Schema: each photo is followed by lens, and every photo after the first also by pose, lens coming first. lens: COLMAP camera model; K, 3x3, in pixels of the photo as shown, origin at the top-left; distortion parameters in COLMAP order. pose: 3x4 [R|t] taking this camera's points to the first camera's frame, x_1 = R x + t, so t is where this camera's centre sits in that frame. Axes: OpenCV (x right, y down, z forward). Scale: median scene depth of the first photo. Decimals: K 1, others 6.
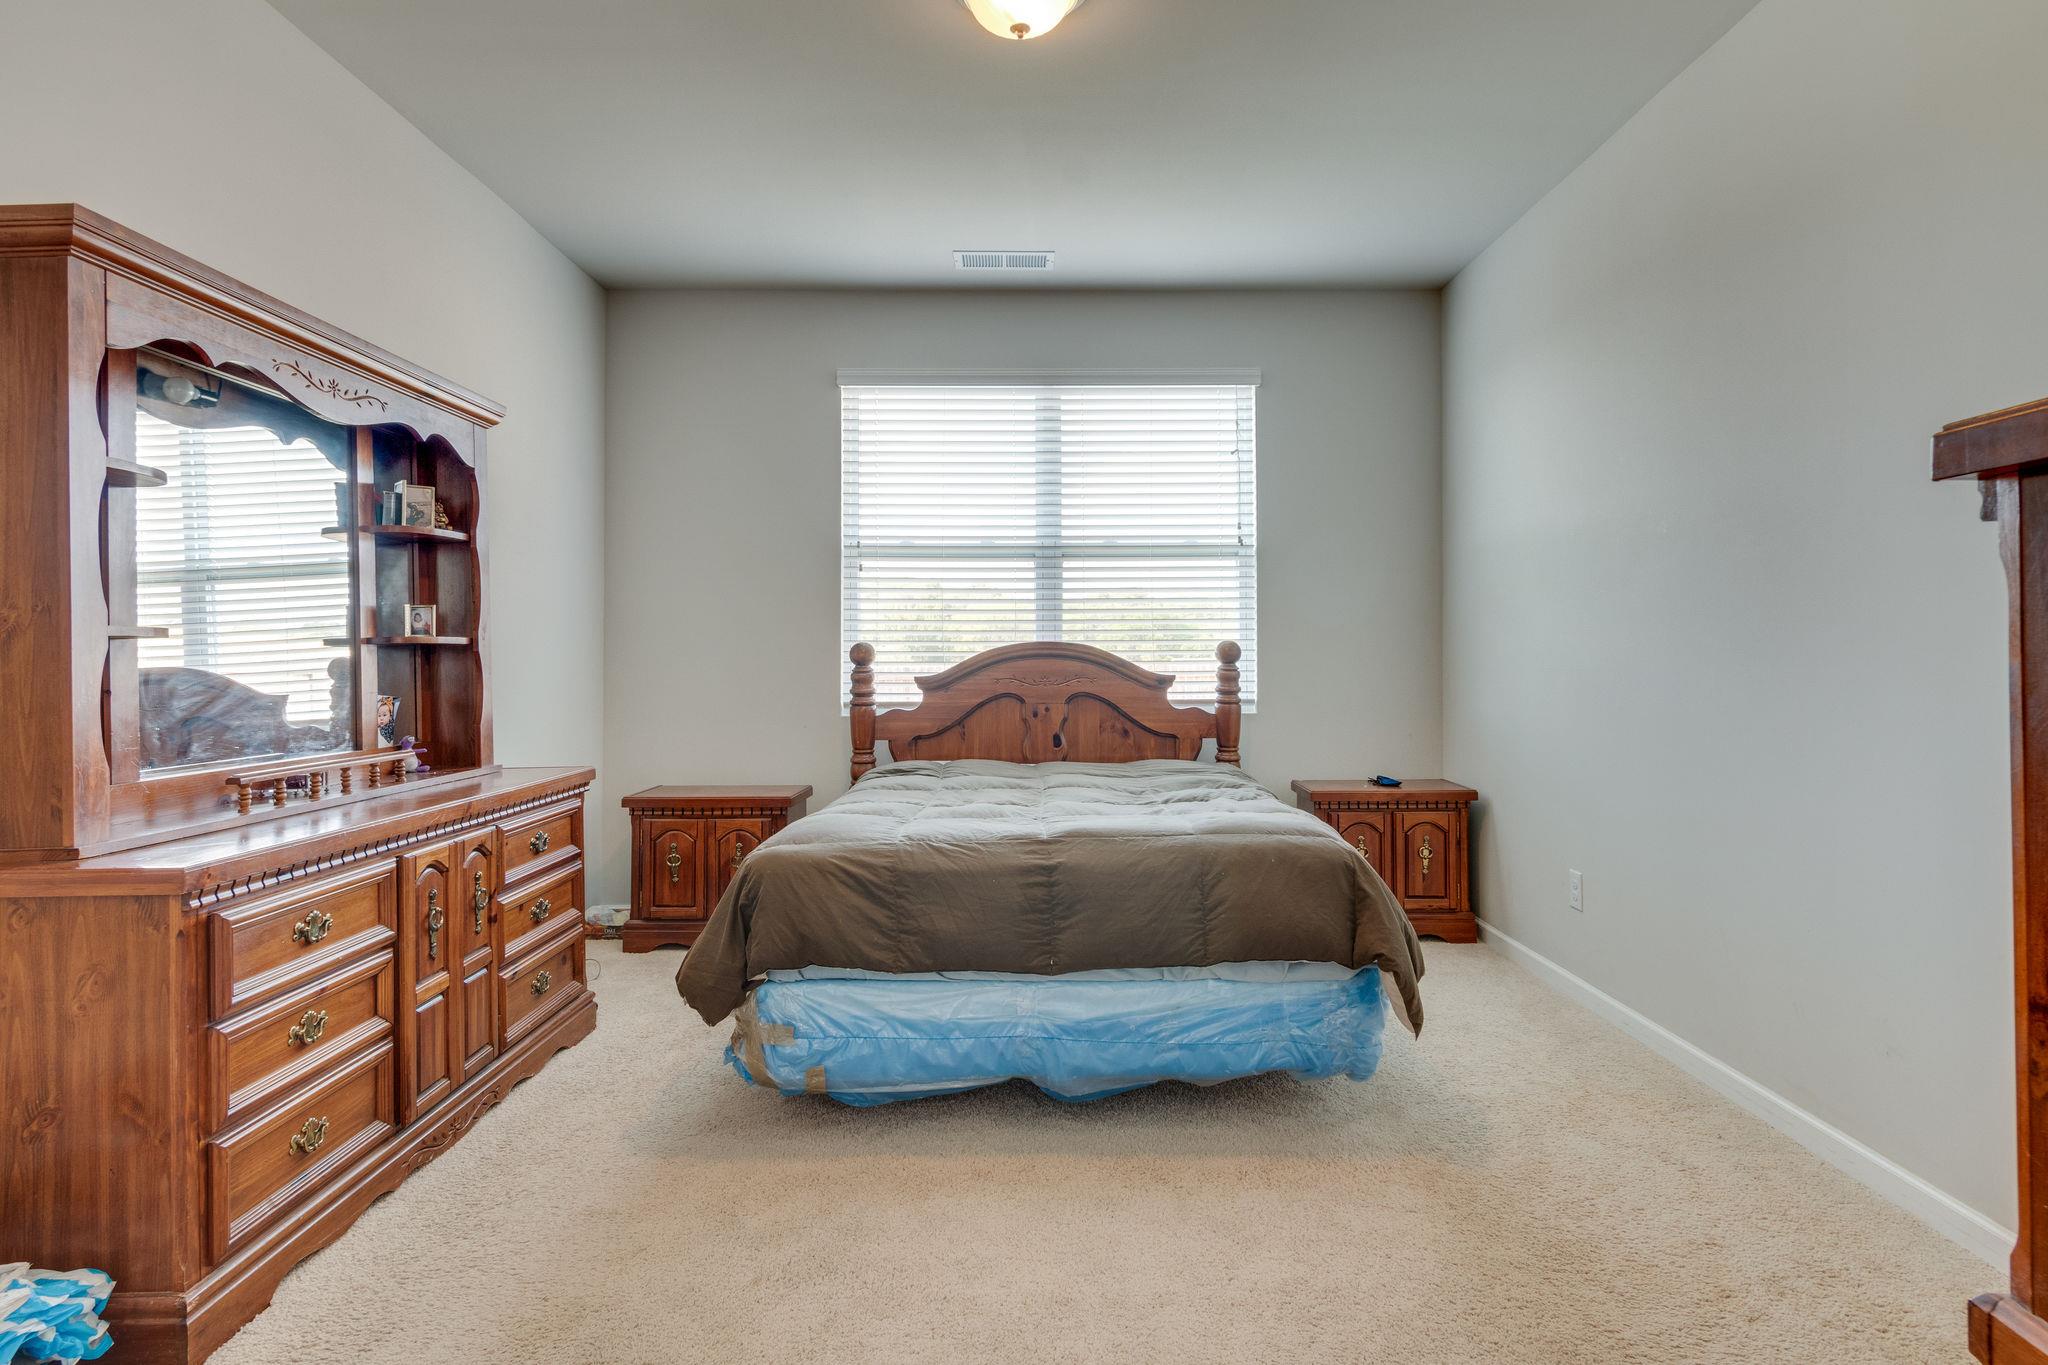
lens RADIAL K [[1043.7, 0, 1040.7], [0, 1043.7, 665.5], [0, 0, 1]] dist [0.001932, -0.000927]
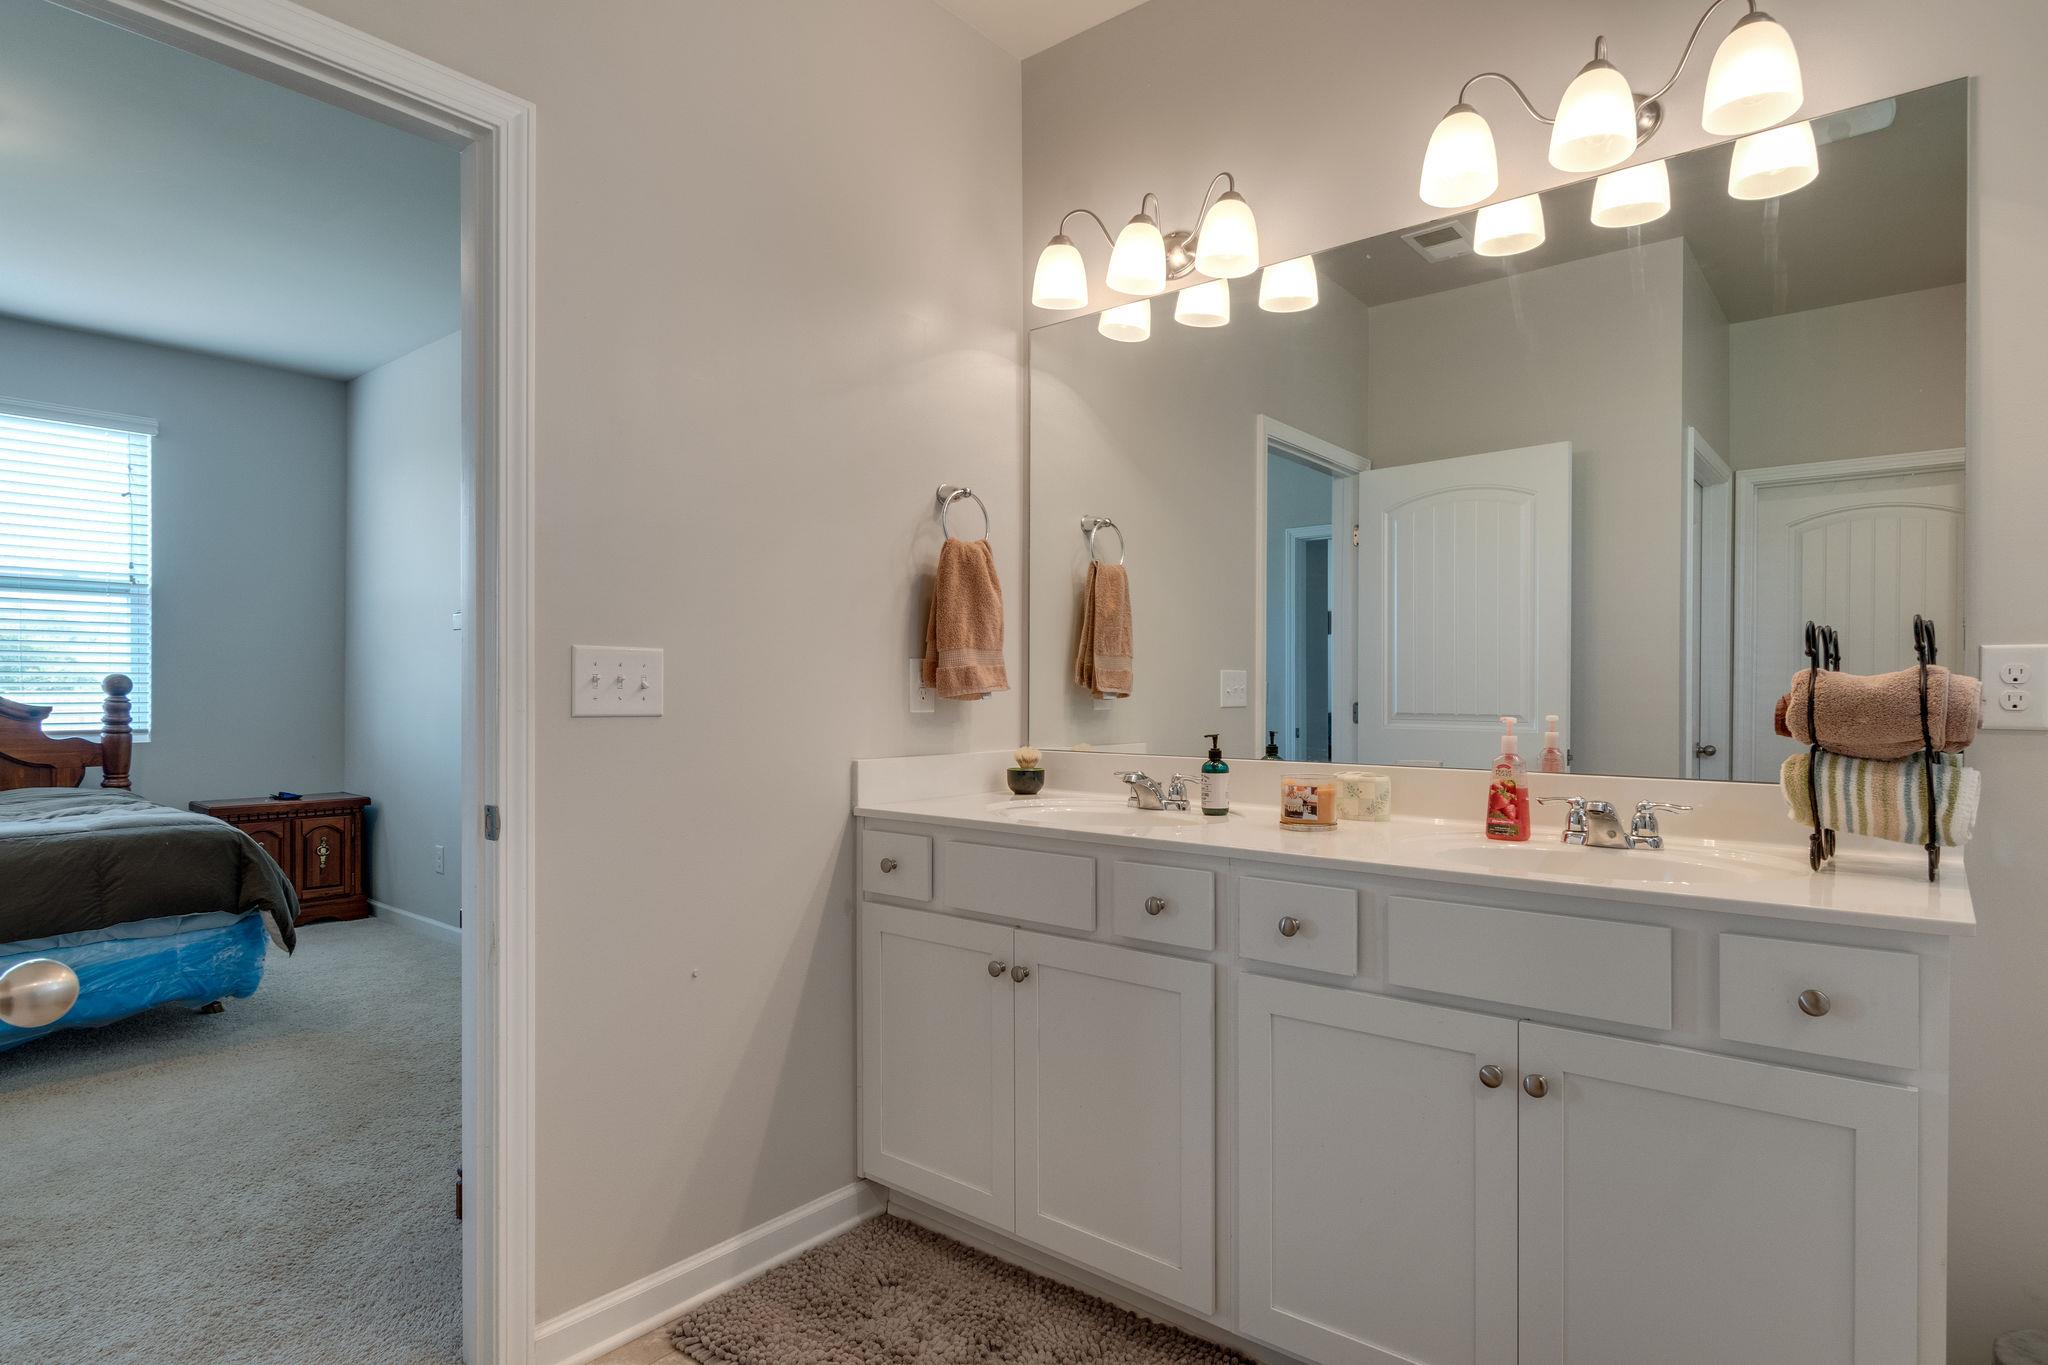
lens RADIAL K [[1094.7, 0, 1038.2], [0, 1094.7, 683.4], [0, 0, 1]] dist [-0.011713, 0.001161]
pose [[0.627825, 0.009376, 0.778298, -0.096866], [0.003358, 0.999886, -0.014754, 0.005624], [-0.778348, 0.011876, 0.627721, -0.444339]]
